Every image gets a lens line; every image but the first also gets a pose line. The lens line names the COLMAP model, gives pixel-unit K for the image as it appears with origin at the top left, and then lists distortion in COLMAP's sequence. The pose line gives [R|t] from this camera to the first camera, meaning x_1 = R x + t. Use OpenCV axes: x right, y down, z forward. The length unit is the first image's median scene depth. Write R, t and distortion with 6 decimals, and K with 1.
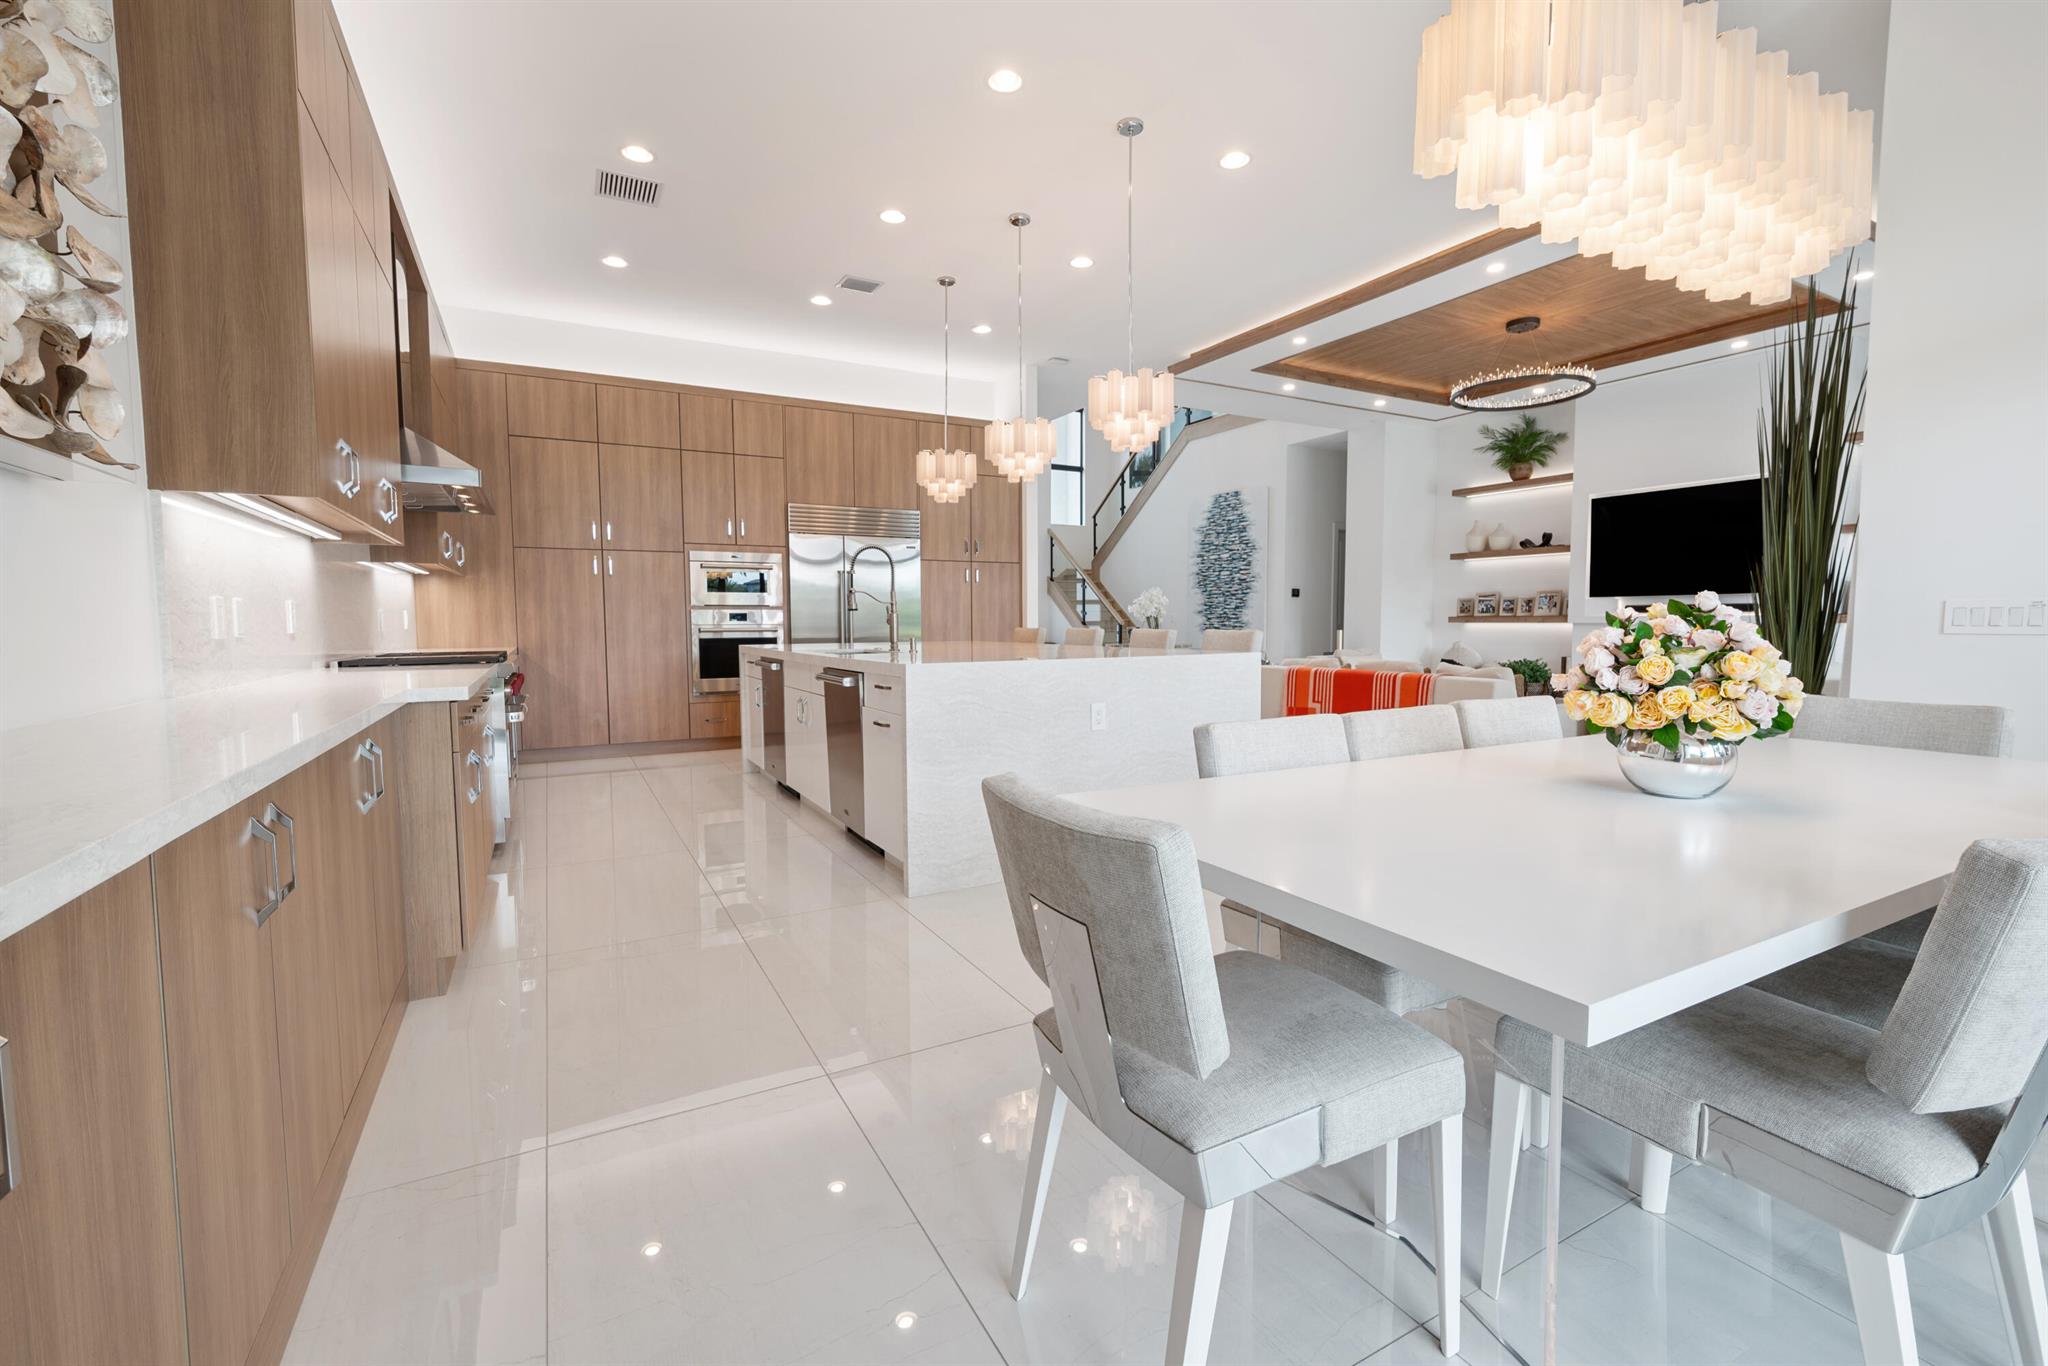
lens RADIAL K [[867.3, 0, 1024.0], [0, 867.3, 683.0], [0, 0, 1]] dist [-0.001426, -0.000148]
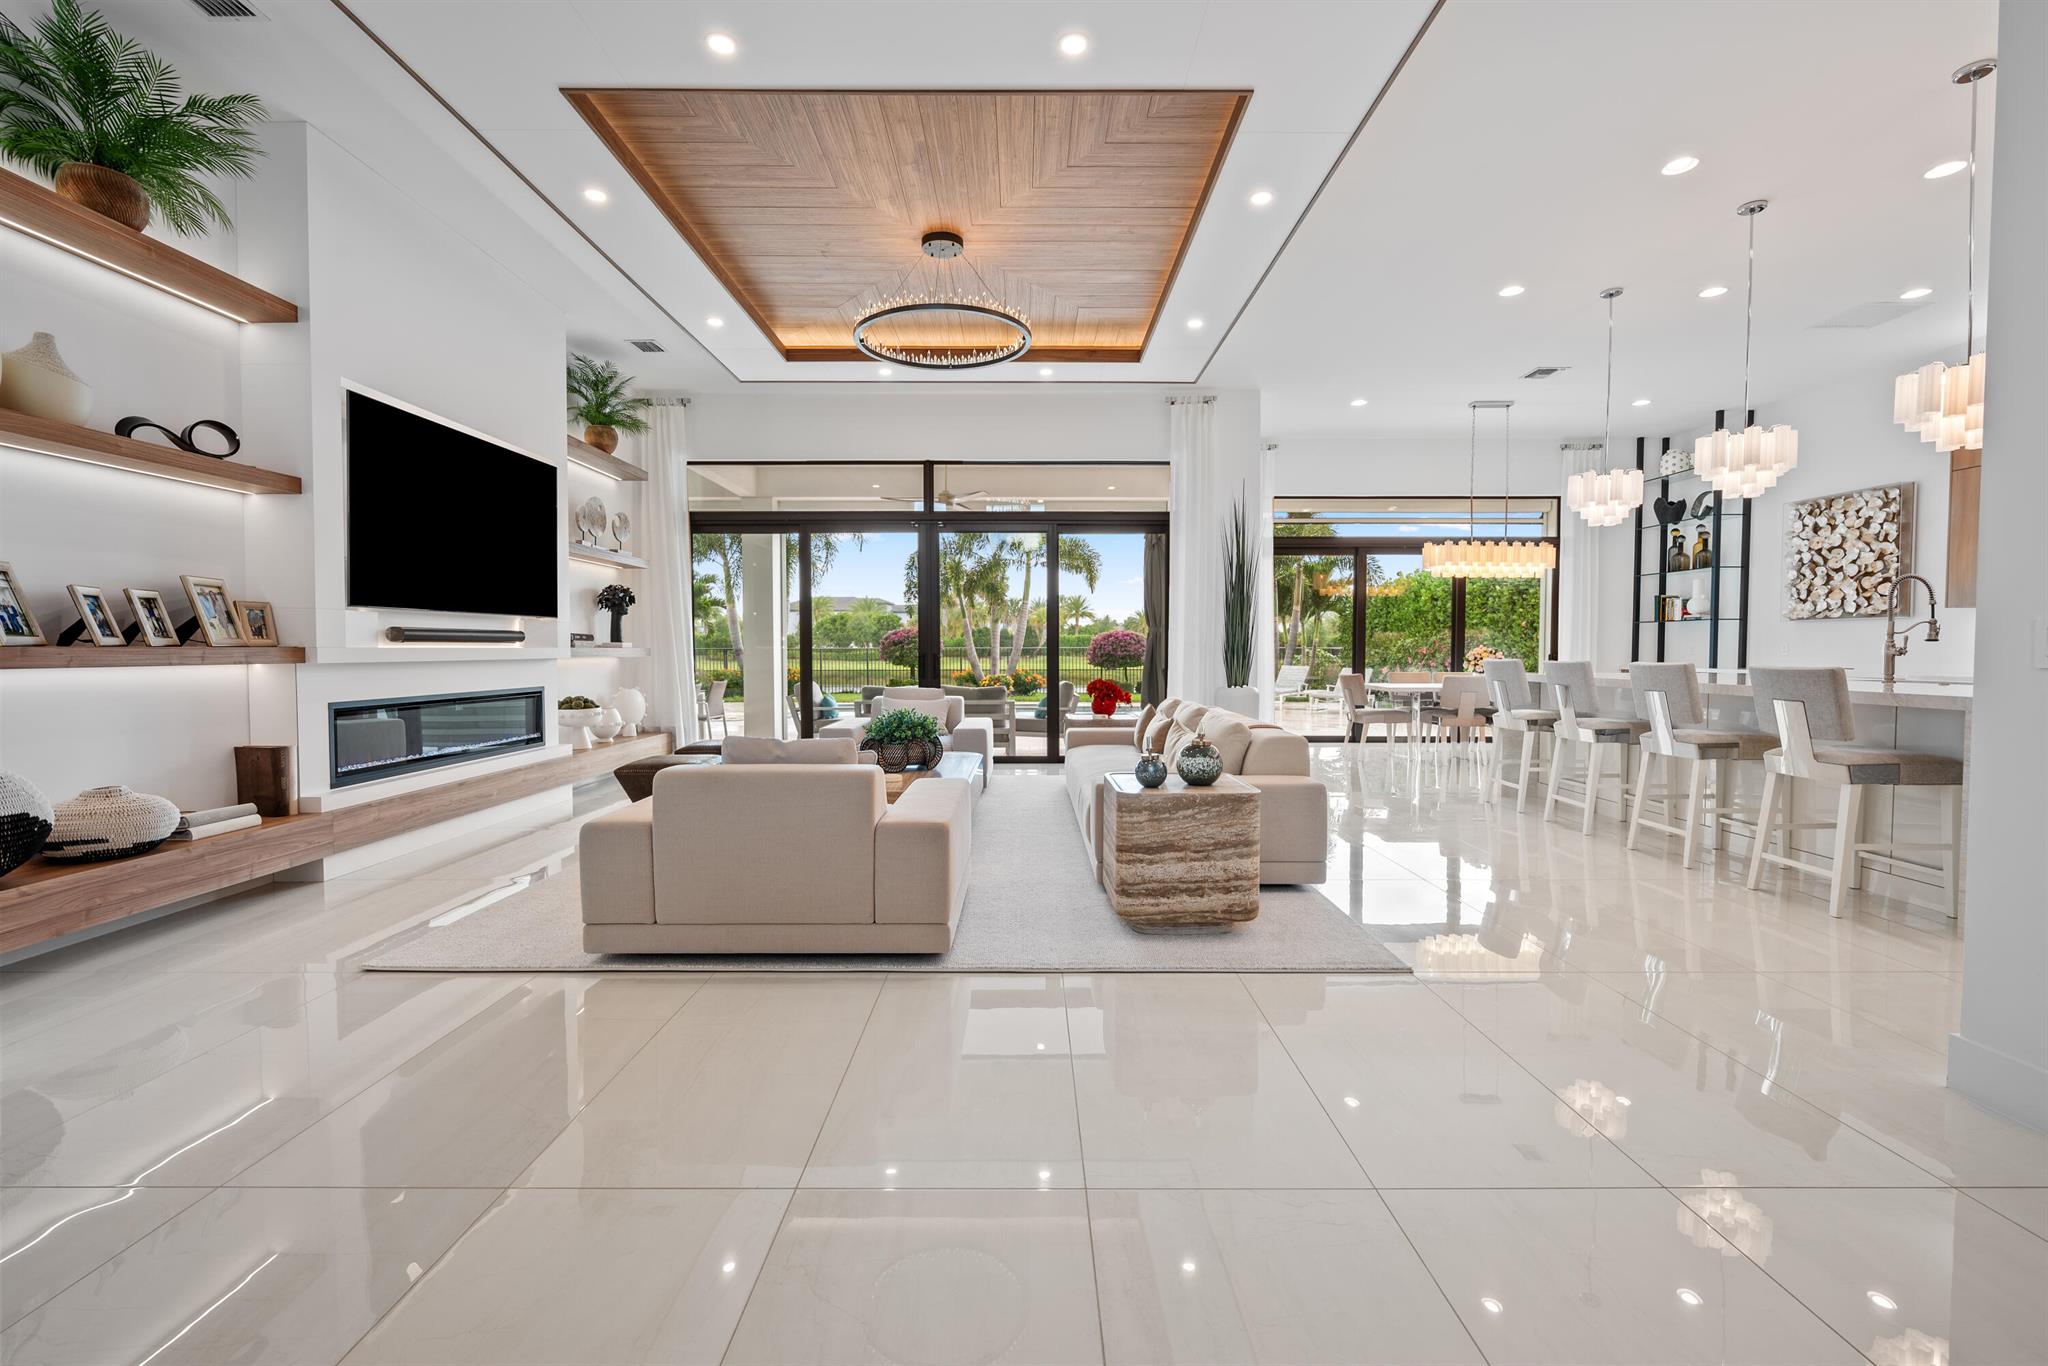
lens RADIAL K [[867.3, 0, 1024.0], [0, 867.3, 683.0], [0, 0, 1]] dist [-0.001426, -0.000148]
pose [[-0.874523, -0.016166, 0.484715, 0.123193], [0.038306, 0.994019, 0.102264, -0.093402], [-0.483469, 0.108000, -0.868674, 1.245385]]
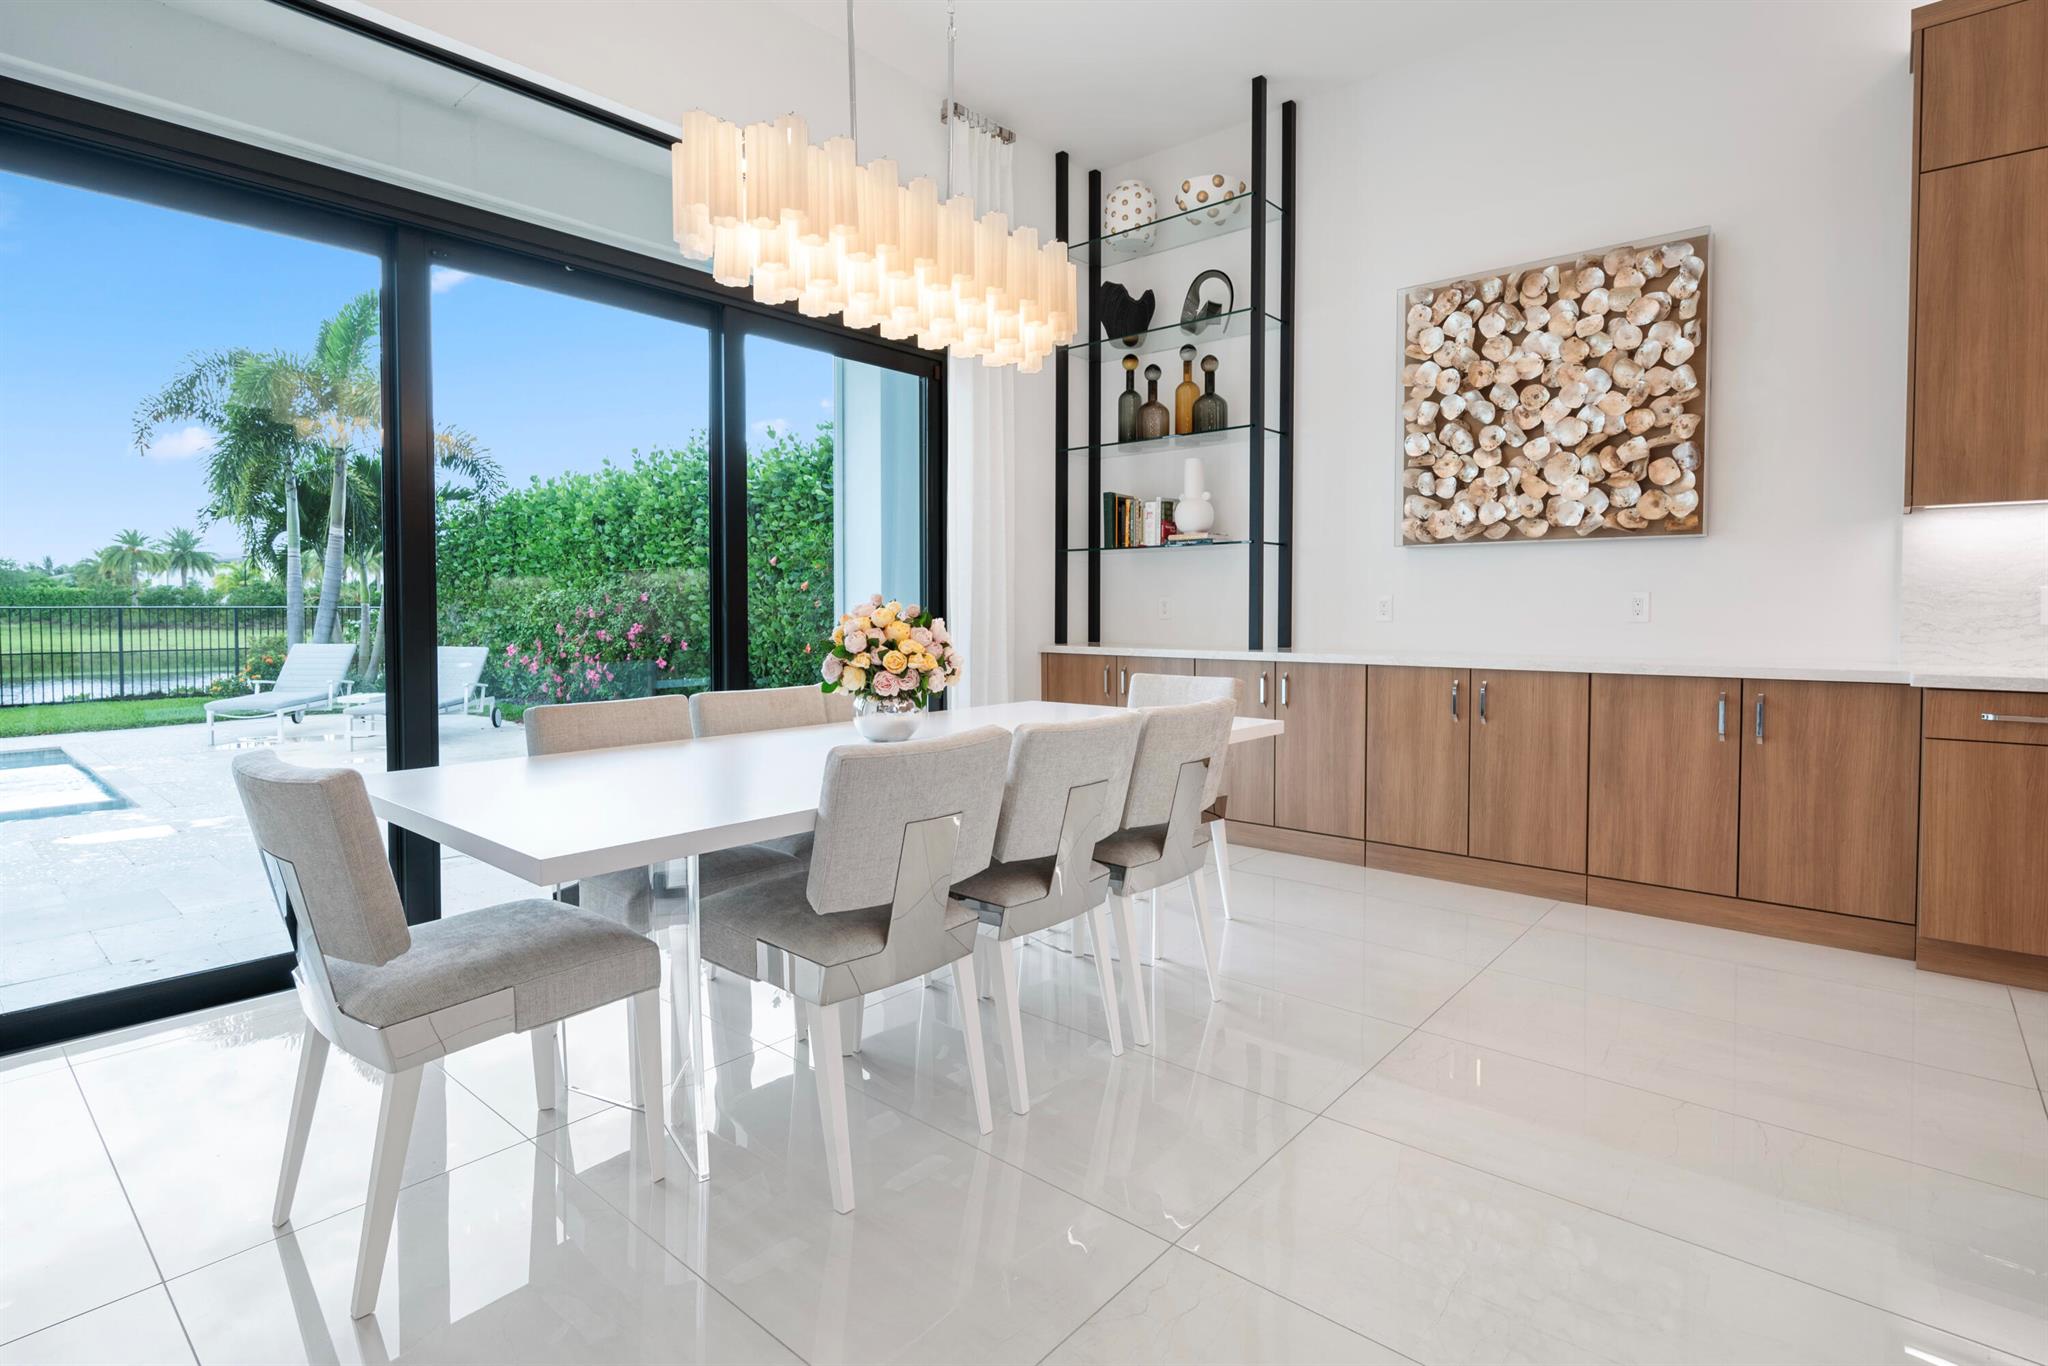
lens RADIAL K [[1009.3, 0, 1001.6], [0, 1009.3, 636.2], [0, 0, 1]] dist [-0.000926, 0.000490]
pose [[-0.943061, 0.011740, -0.332412, 0.210763], [-0.021902, 0.995016, 0.097279, -0.035050], [0.331897, 0.099020, -0.938104, 0.465851]]
